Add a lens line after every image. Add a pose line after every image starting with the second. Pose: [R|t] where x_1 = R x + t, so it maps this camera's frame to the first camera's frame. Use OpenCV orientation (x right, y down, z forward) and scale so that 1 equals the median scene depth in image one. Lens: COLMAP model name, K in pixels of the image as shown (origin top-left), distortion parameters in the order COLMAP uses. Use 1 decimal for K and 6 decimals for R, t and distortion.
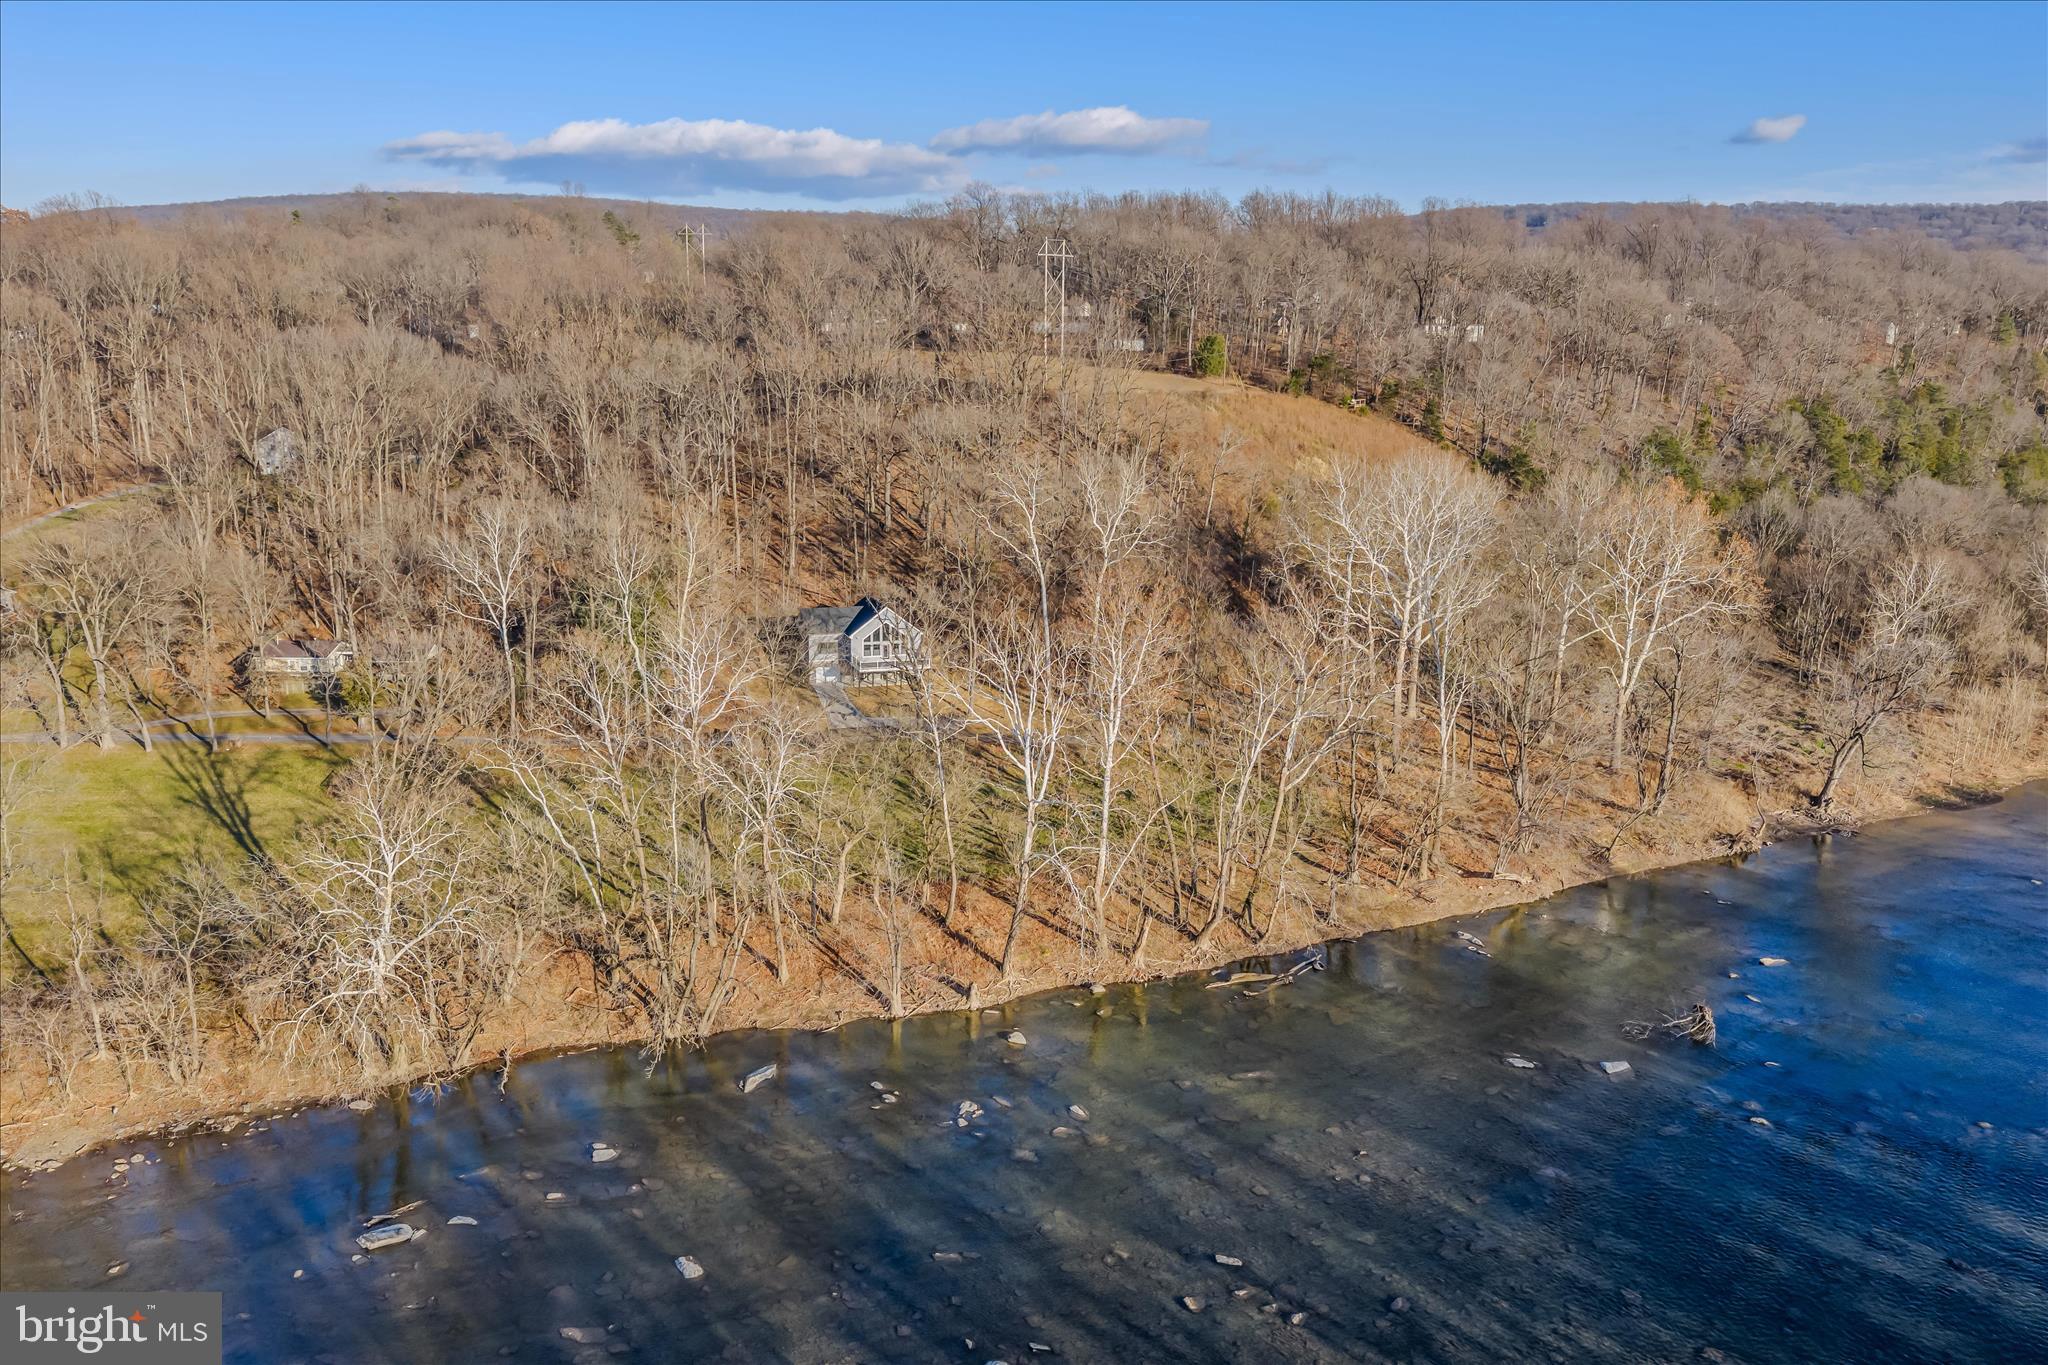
lens RADIAL K [[1607.8, 0, 1014.8], [0, 1607.8, 695.4], [0, 0, 1]] dist [0.015842, -0.022225]
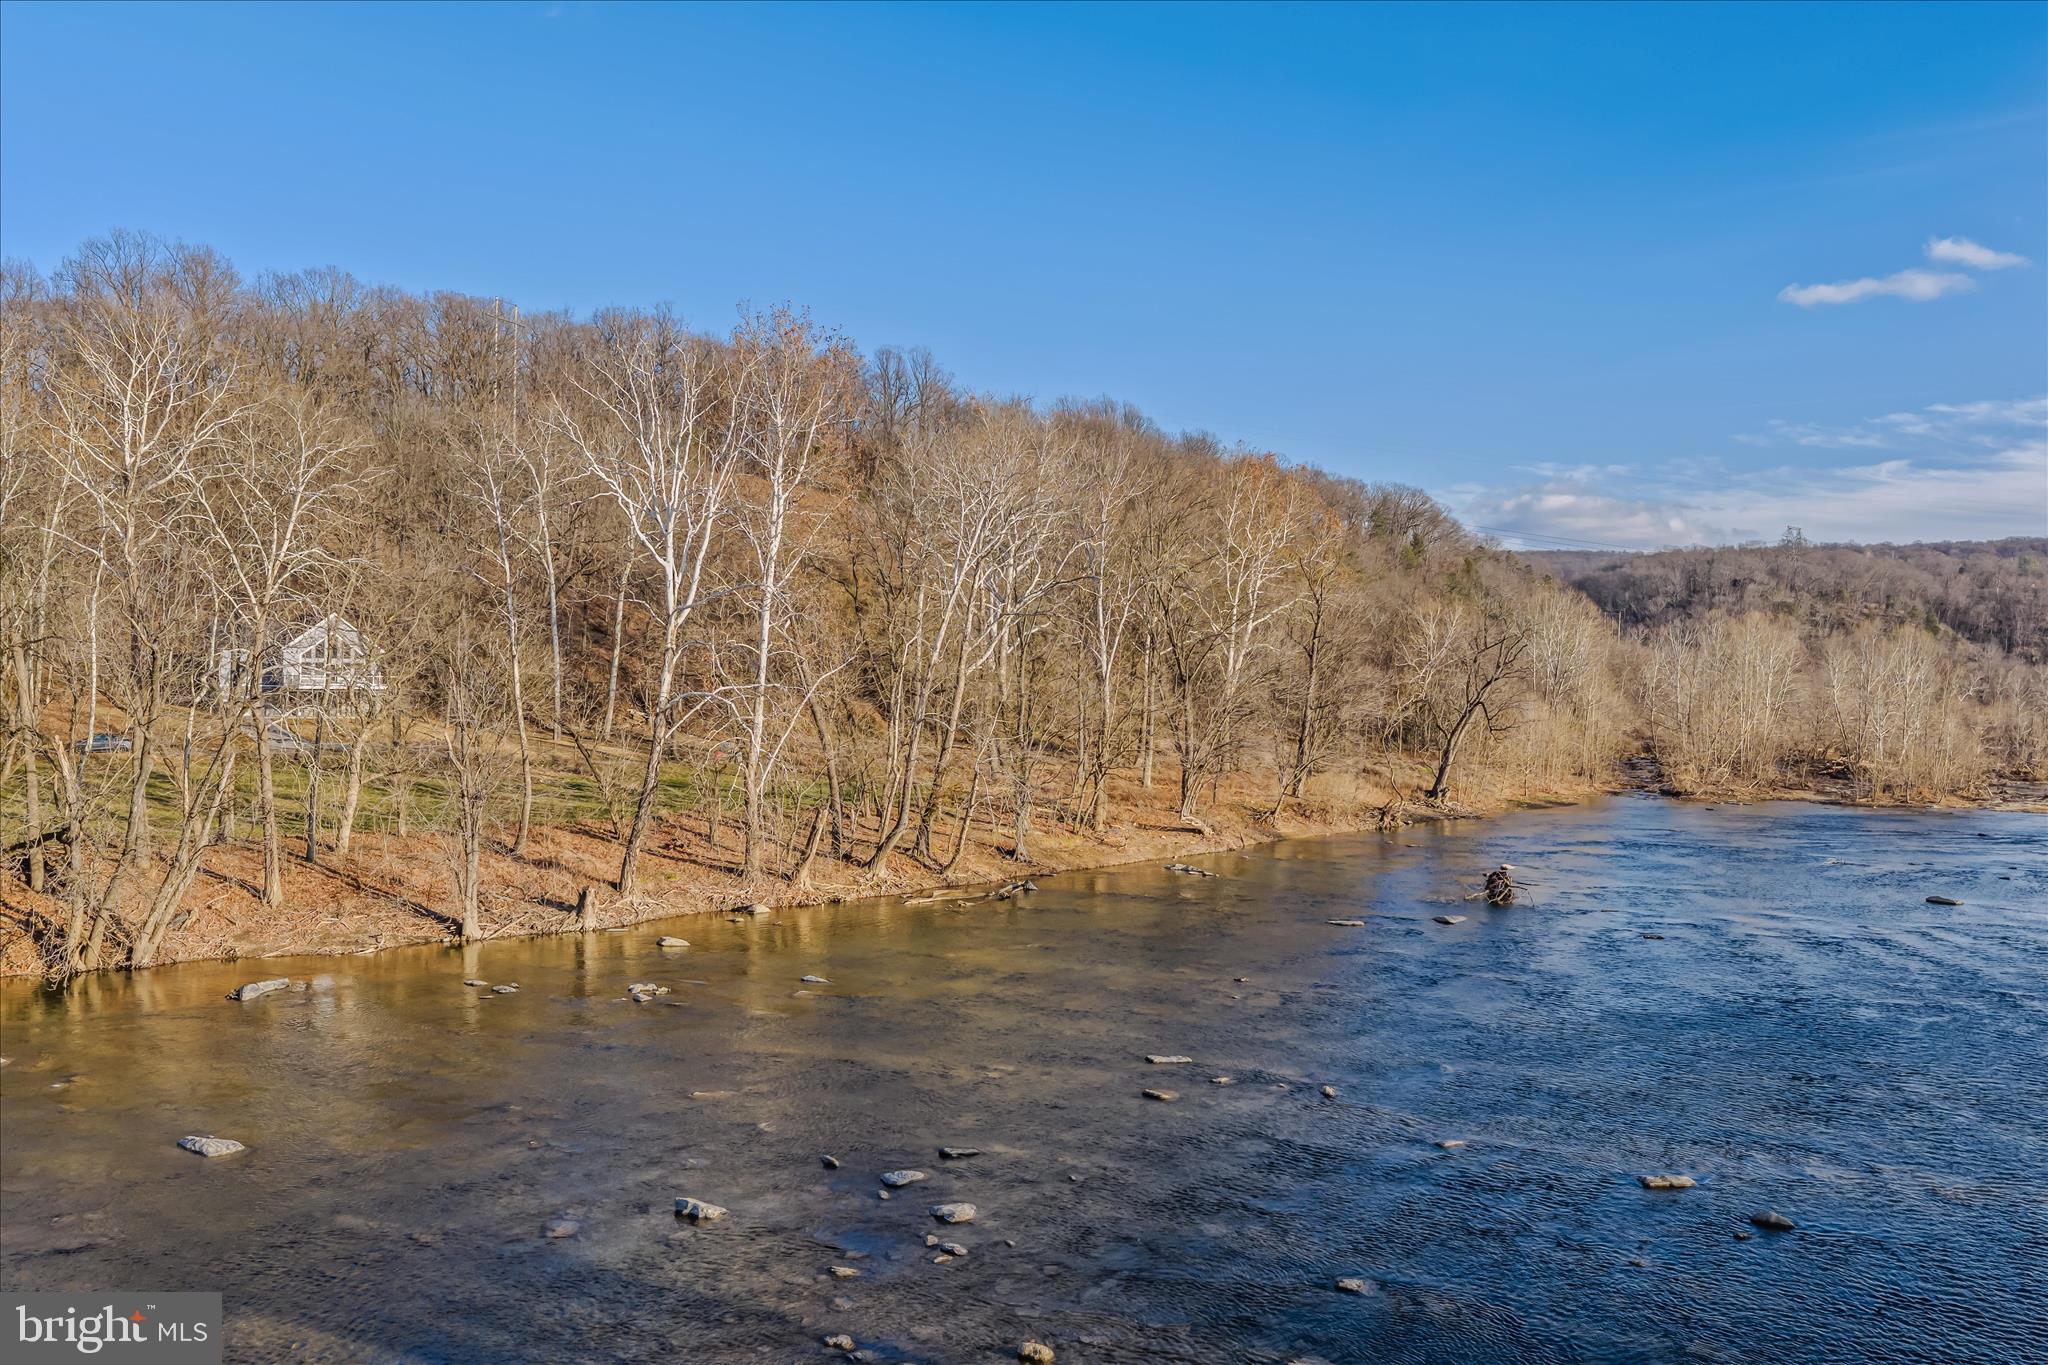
lens RADIAL K [[1639.3, 0, 982.5], [0, 1639.3, 707.9], [0, 0, 1]] dist [0.026135, -0.003800]
pose [[0.934477, 0.003329, 0.356009, -0.096446], [0.061375, 0.983480, -0.170296, 0.192170], [-0.350694, 0.180987, 0.918835, 0.251870]]
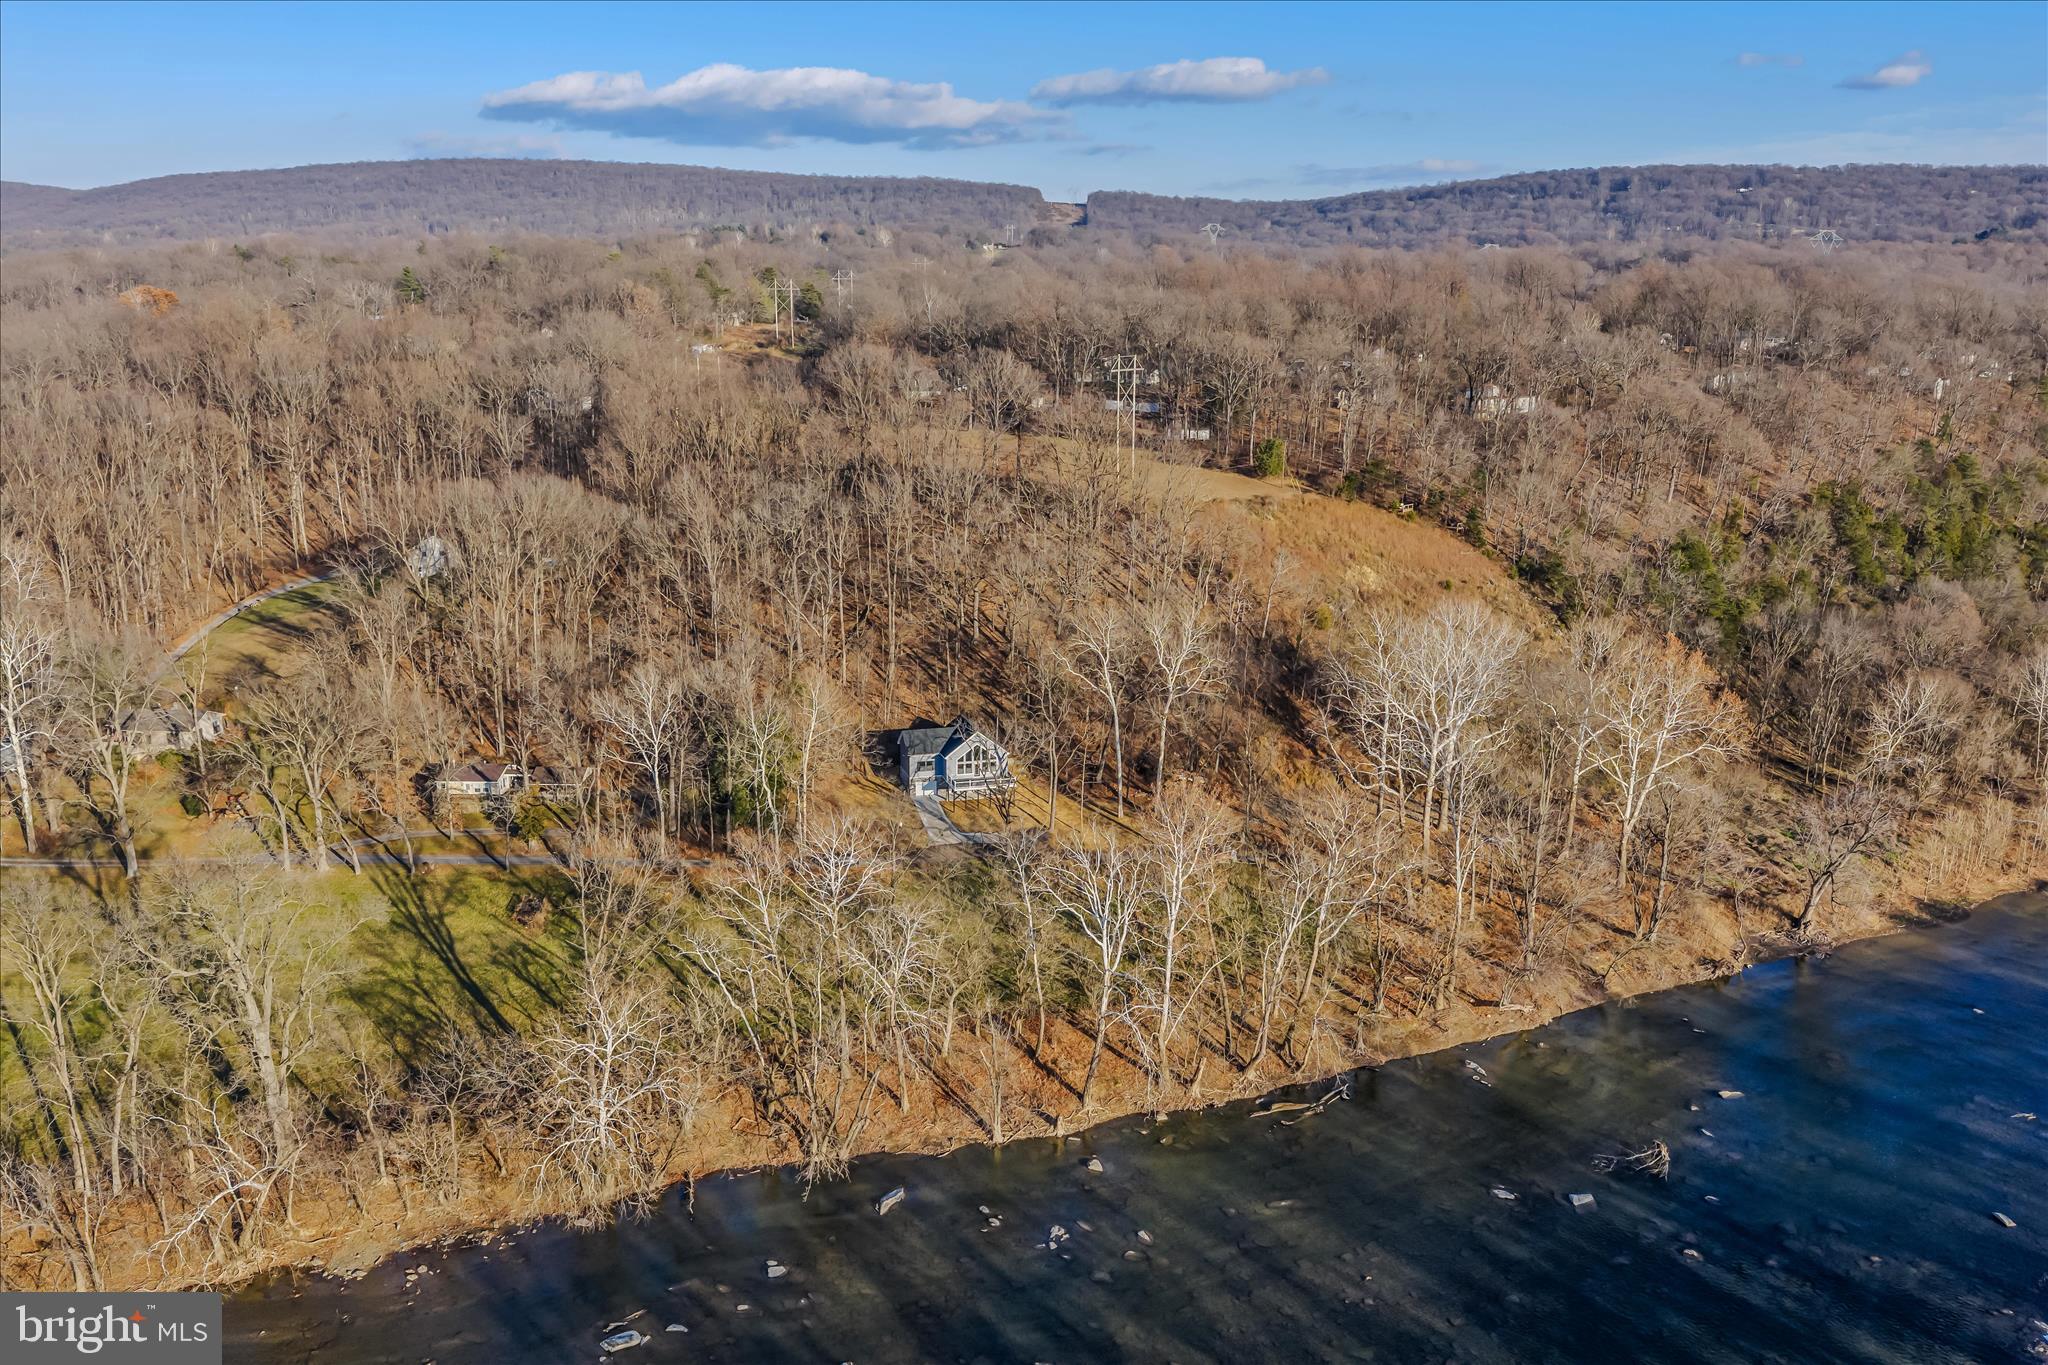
lens RADIAL K [[1607.8, 0, 1016.6], [0, 1607.8, 715.2], [0, 0, 1]] dist [0.015842, -0.022225]
pose [[0.999083, 0.000299, -0.042806, -0.005012], [0.000888, 0.999616, 0.027702, -0.133722], [0.042798, -0.027715, 0.998699, -0.184448]]
